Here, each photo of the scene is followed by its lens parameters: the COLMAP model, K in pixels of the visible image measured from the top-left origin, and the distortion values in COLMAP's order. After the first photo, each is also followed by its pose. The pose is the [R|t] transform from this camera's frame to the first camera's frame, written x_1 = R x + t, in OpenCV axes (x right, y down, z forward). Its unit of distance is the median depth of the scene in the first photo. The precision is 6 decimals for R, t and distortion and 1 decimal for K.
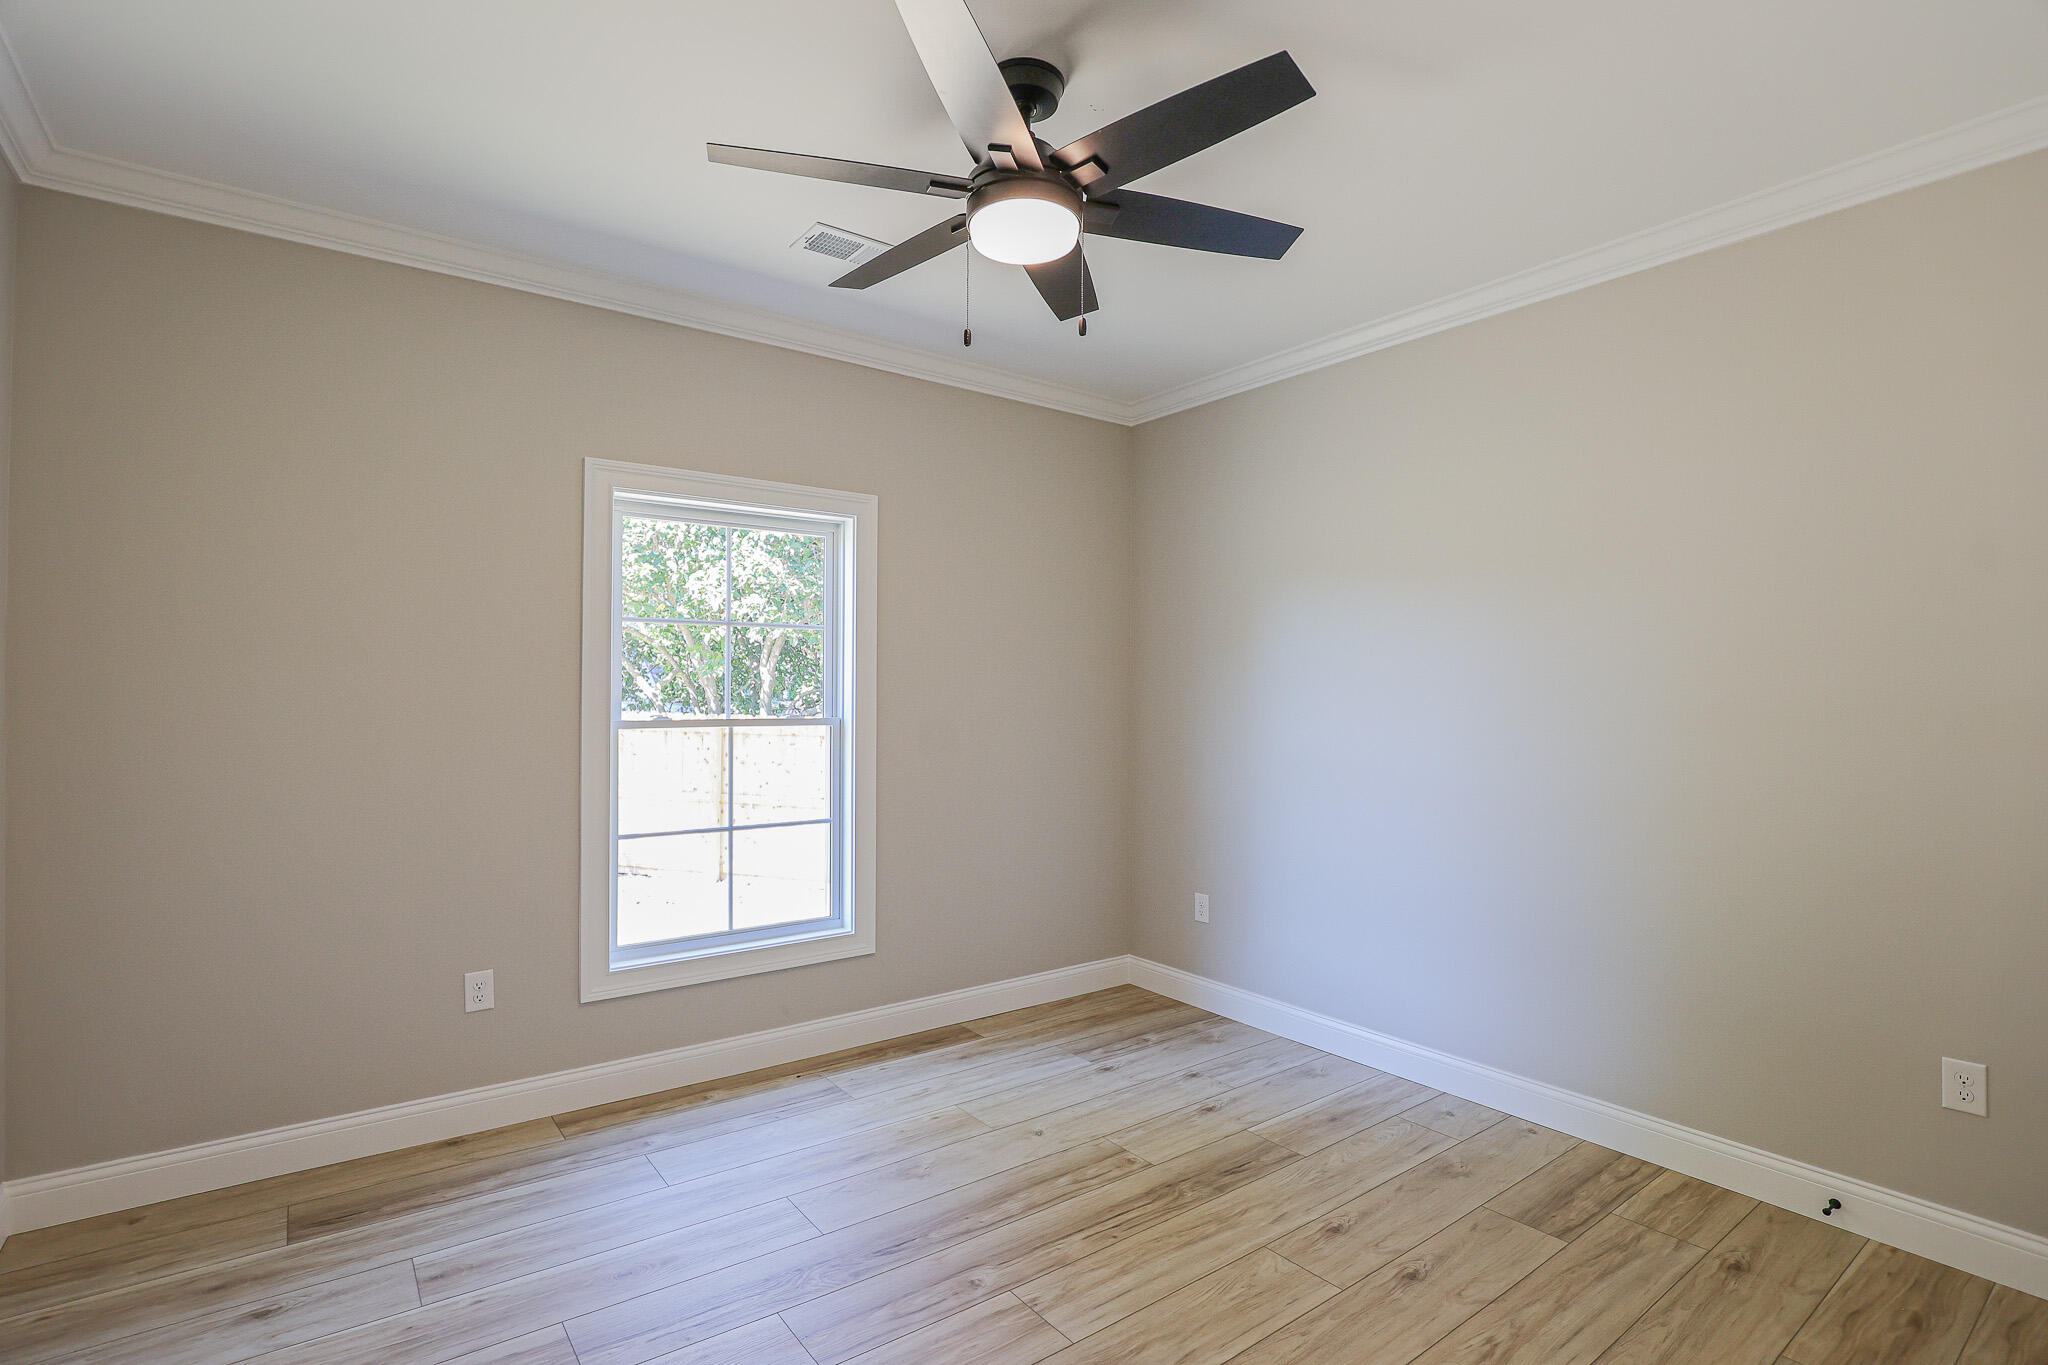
lens RADIAL K [[953.0, 0, 1037.4], [0, 953.0, 697.0], [0, 0, 1]] dist [-0.032161, 0.006392]
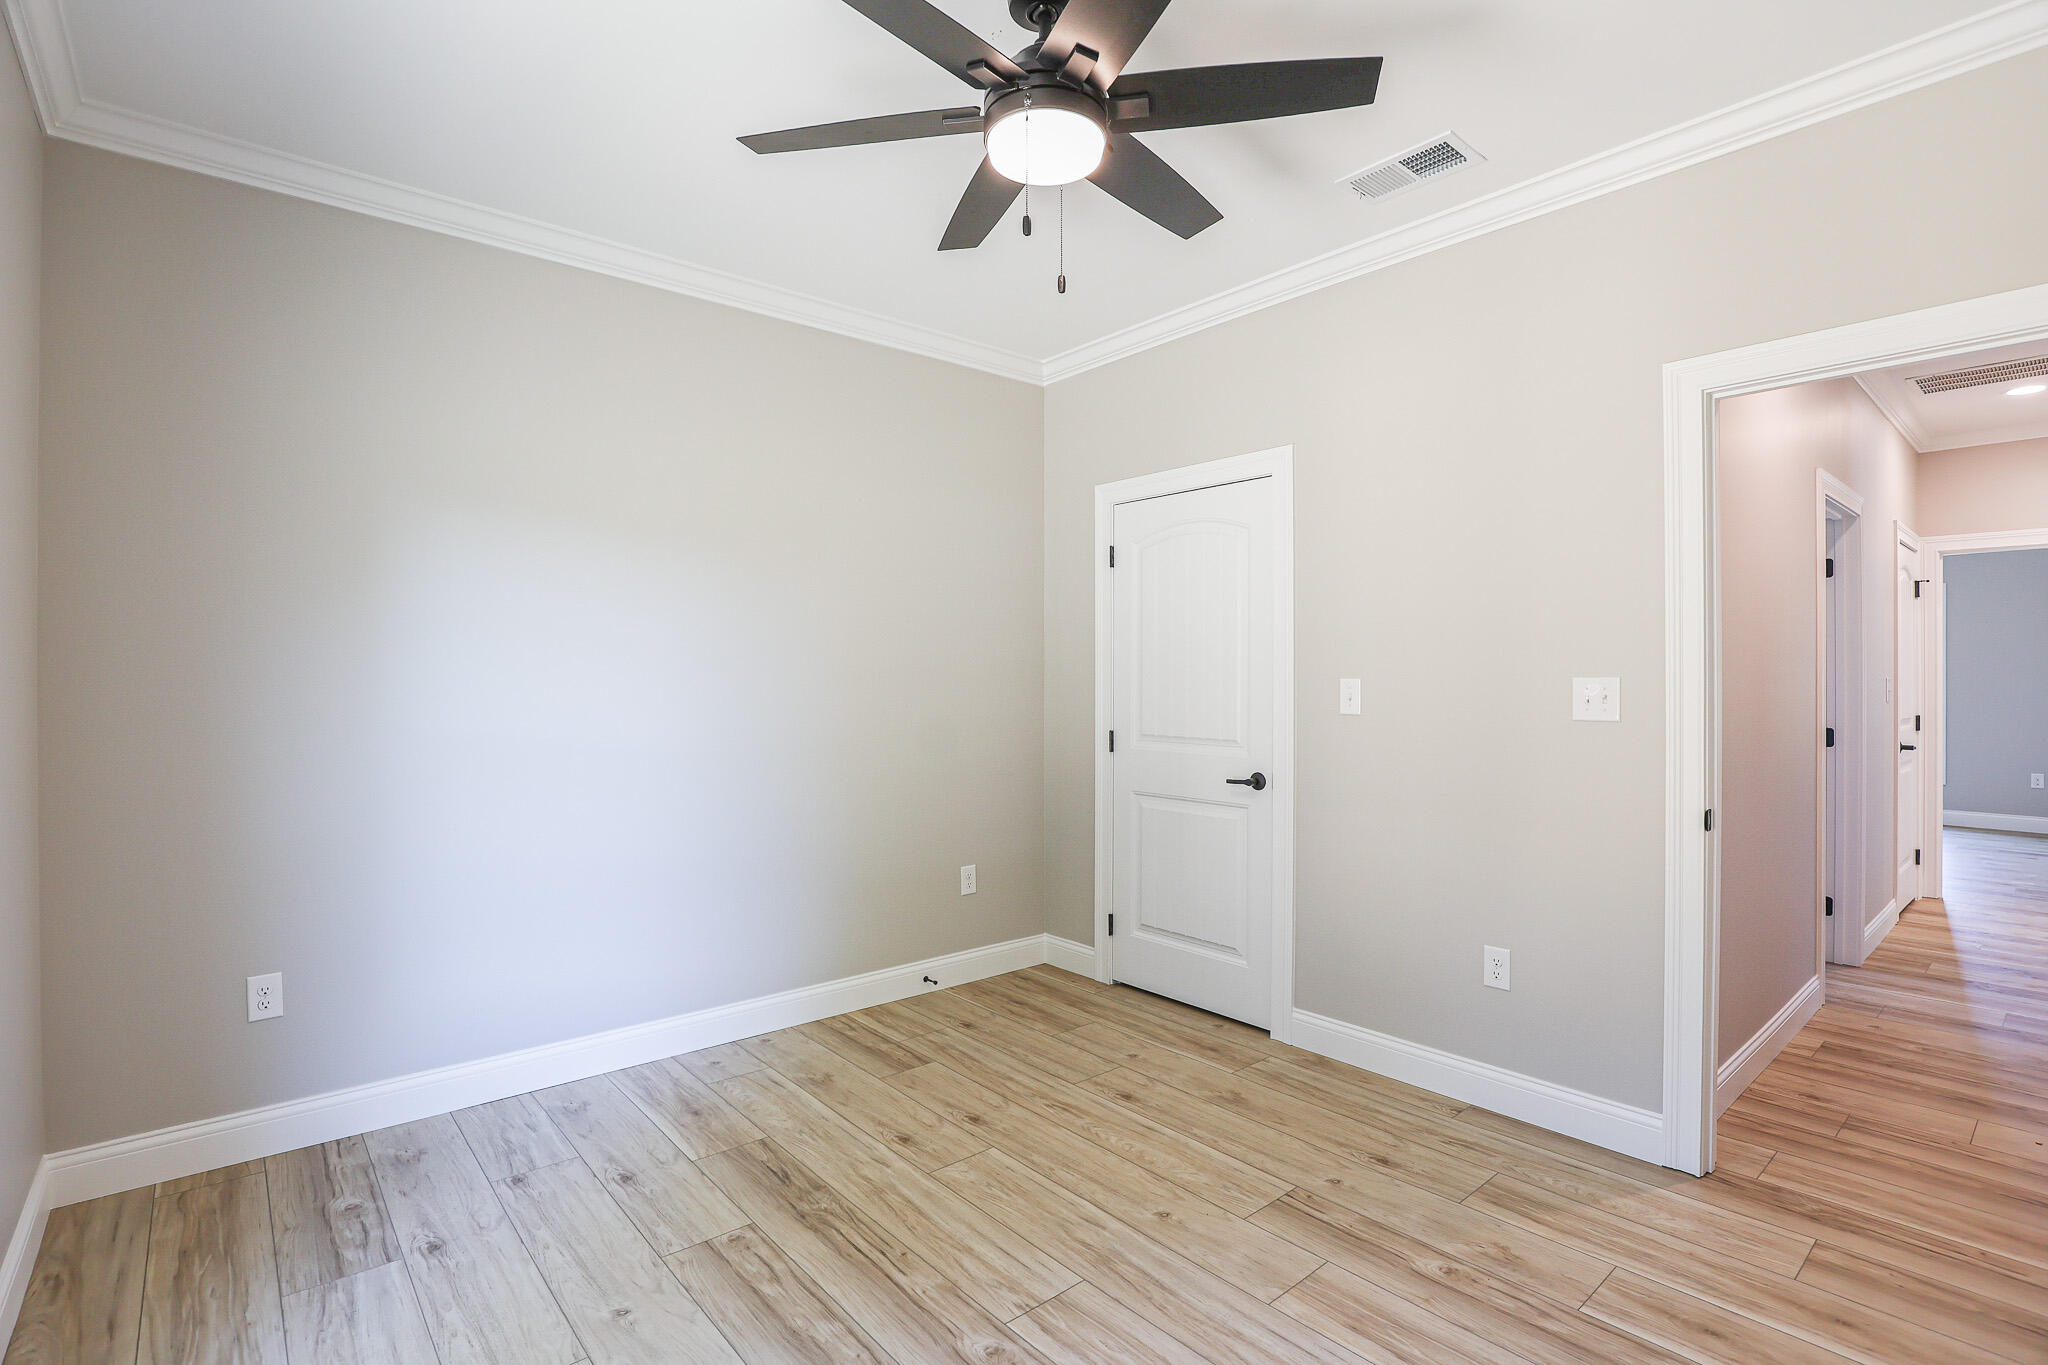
lens RADIAL K [[953.0, 0, 1035.0], [0, 953.0, 689.4], [0, 0, 1]] dist [-0.032161, 0.006392]
pose [[-0.038088, -0.020033, 0.999074, -0.700724], [0.003659, 0.999790, 0.020187, 0.007738], [-0.999268, 0.004424, -0.038006, 0.772084]]
